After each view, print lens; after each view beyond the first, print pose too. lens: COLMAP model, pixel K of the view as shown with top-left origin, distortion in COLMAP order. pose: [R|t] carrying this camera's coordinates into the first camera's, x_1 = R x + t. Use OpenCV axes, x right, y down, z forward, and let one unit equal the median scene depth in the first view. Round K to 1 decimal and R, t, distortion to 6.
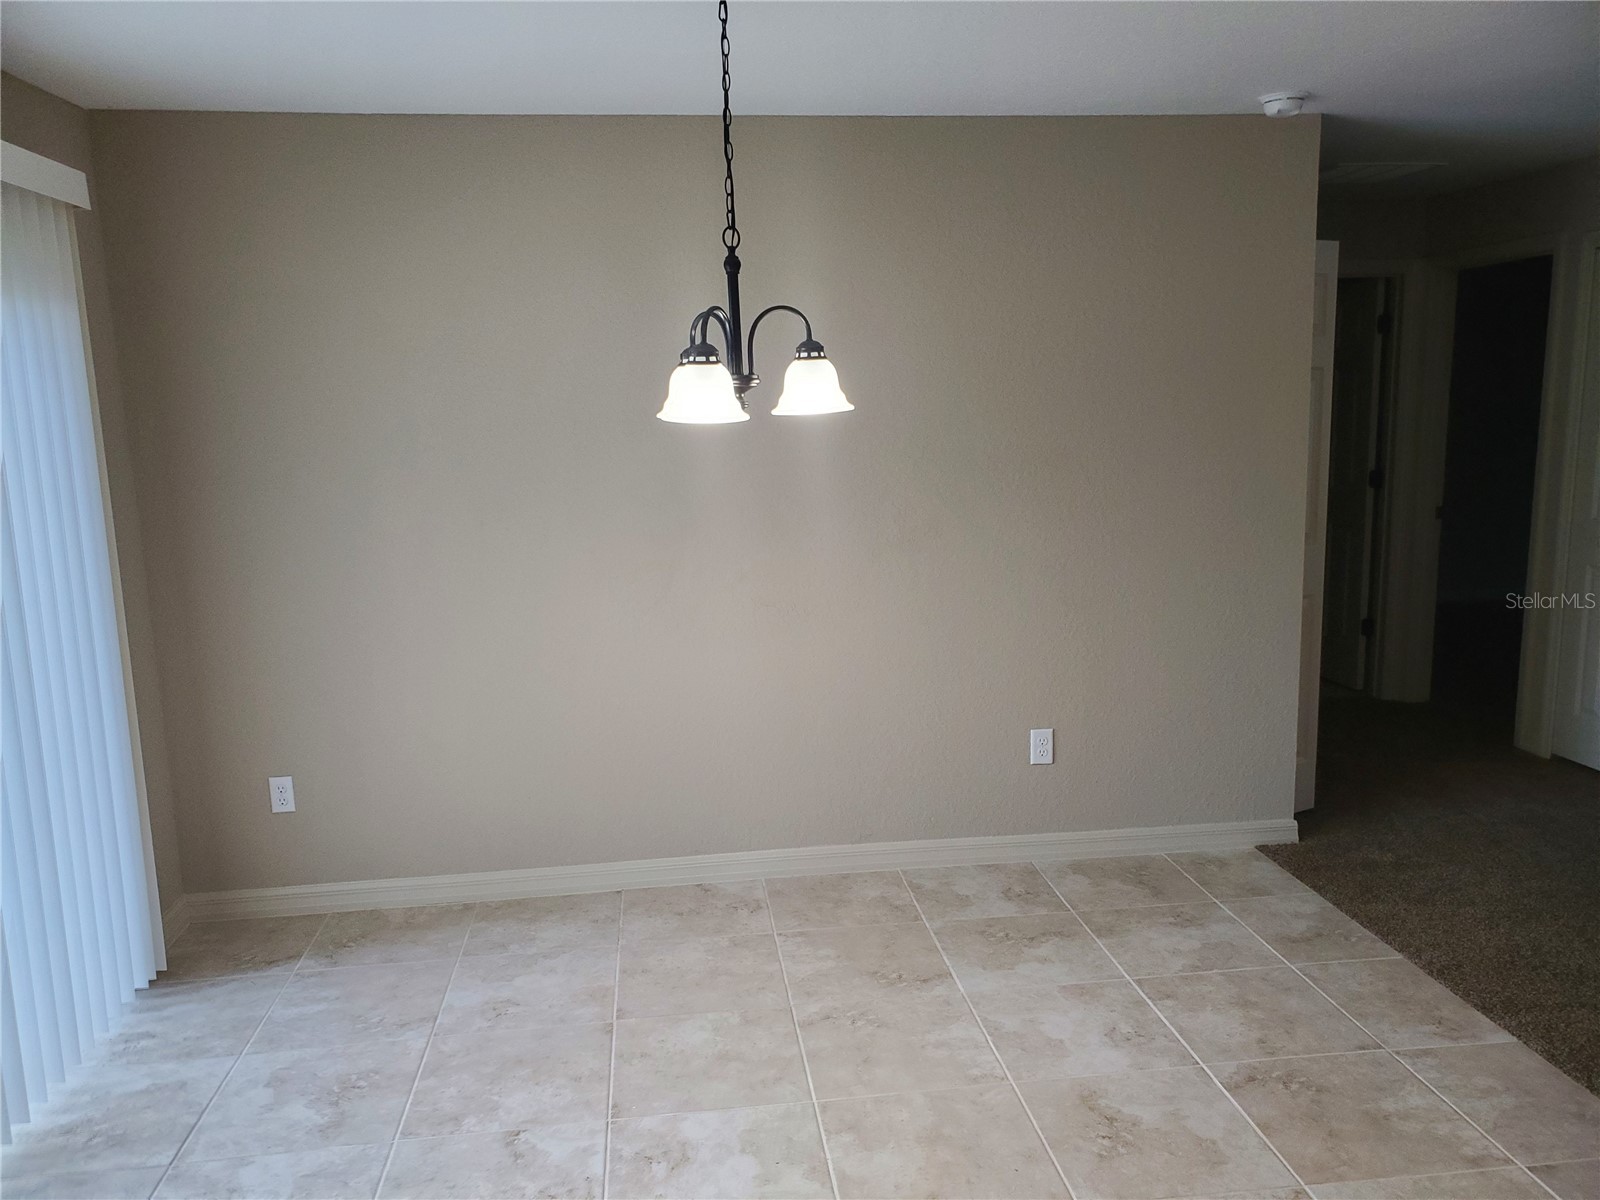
lens RADIAL K [[1245.2, 0, 796.3], [0, 1245.2, 625.4], [0, 0, 1]] dist [0.100848, -0.214841]
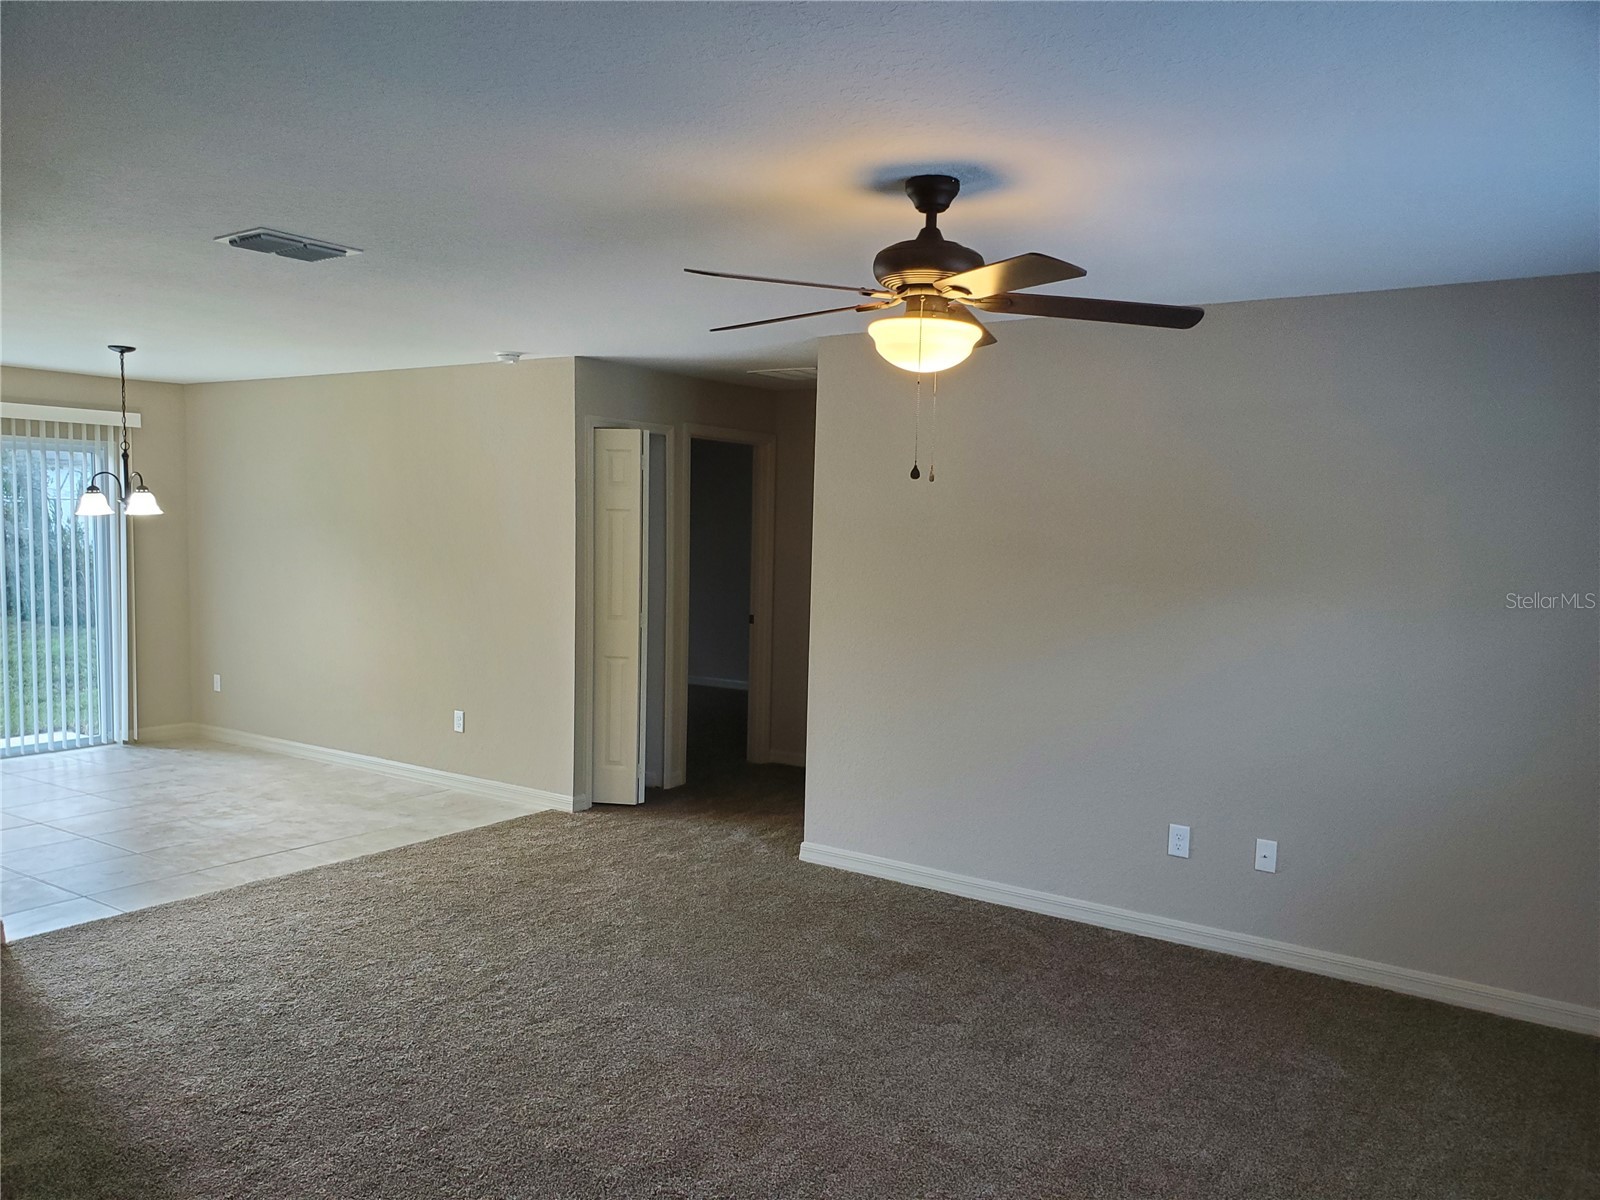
lens RADIAL K [[1245.2, 0, 796.3], [0, 1245.2, 625.4], [0, 0, 1]] dist [0.100848, -0.214841]
pose [[0.738202, 0.095926, -0.667724, 1.931778], [-0.156792, 0.987128, -0.031529, -0.057253], [0.656105, 0.127969, 0.743741, 0.023790]]
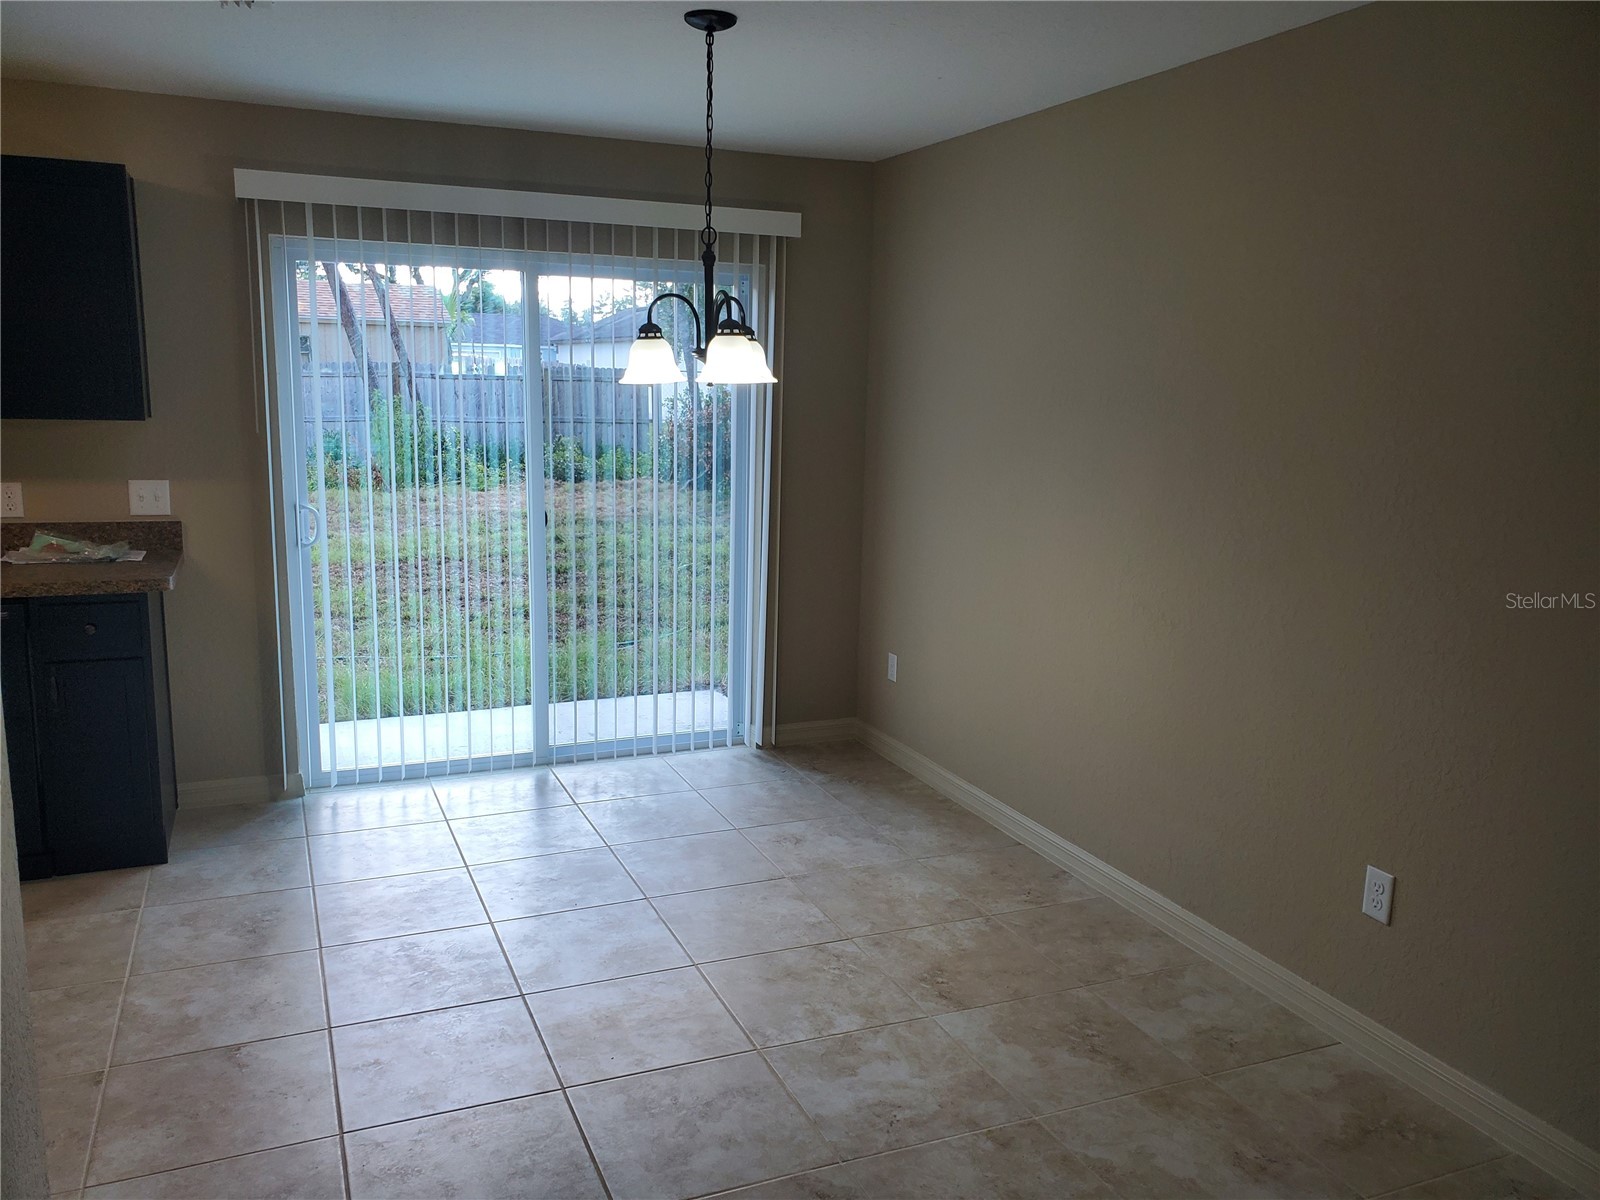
lens RADIAL K [[1245.2, 0, 796.3], [0, 1245.2, 625.4], [0, 0, 1]] dist [0.100848, -0.214841]
pose [[0.272797, 0.219321, -0.936739, 0.853484], [-0.196828, 0.965797, 0.168804, -0.119226], [0.941722, 0.138328, 0.306635, 0.537796]]
